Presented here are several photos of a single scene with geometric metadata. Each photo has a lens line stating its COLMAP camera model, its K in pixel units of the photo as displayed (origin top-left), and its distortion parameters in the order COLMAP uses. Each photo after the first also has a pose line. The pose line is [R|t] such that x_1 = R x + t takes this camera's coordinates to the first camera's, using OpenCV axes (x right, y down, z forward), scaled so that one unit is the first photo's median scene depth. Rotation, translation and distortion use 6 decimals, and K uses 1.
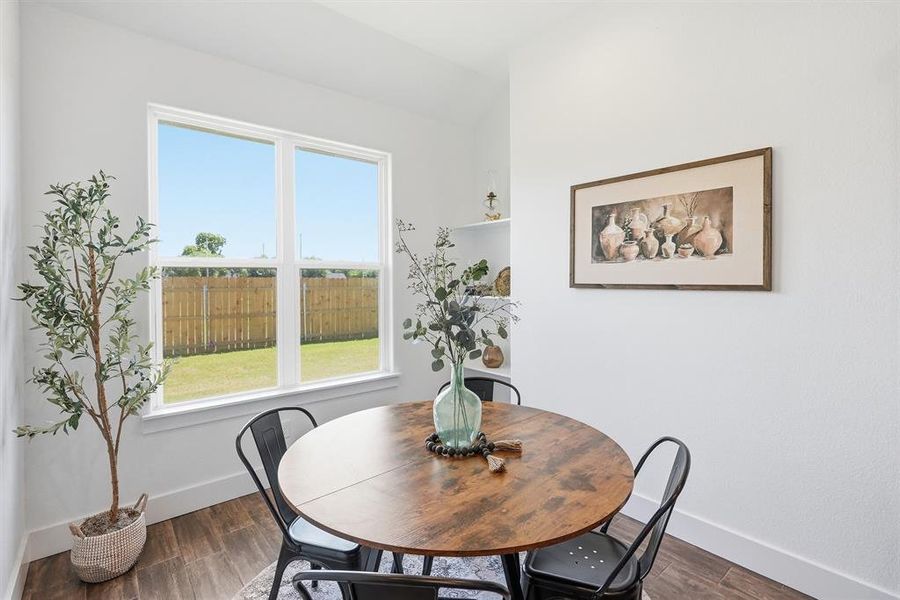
lens RADIAL K [[416.2, 0, 462.8], [0, 416.2, 287.7], [0, 0, 1]] dist [-0.001768, -0.000715]
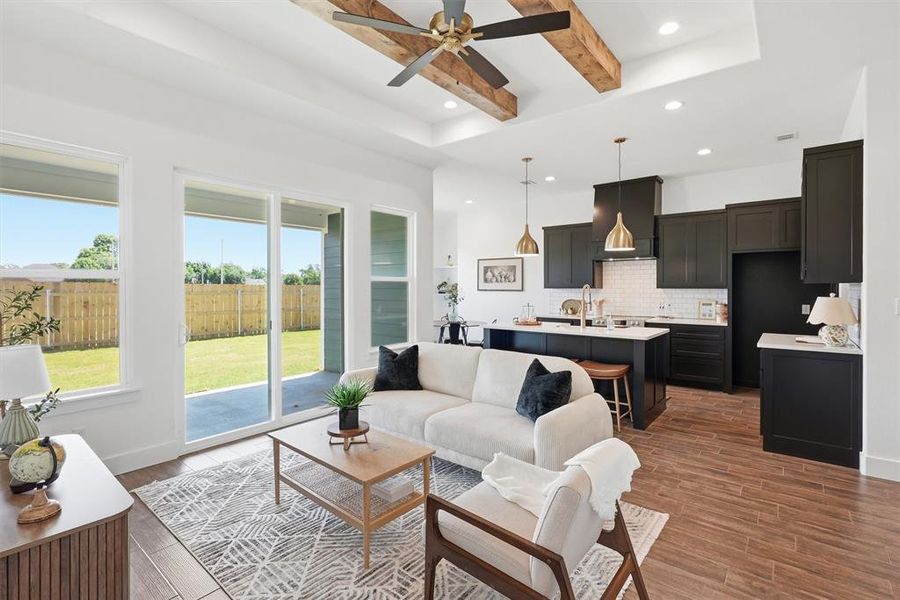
lens RADIAL K [[416.2, 0, 447.1], [0, 416.2, 288.3], [0, 0, 1]] dist [-0.001768, -0.000715]
pose [[0.986849, 0.002862, 0.161617, -0.566975], [-0.000656, 0.999906, -0.013700, 0.030184], [-0.161641, 0.013414, 0.986758, -2.459994]]
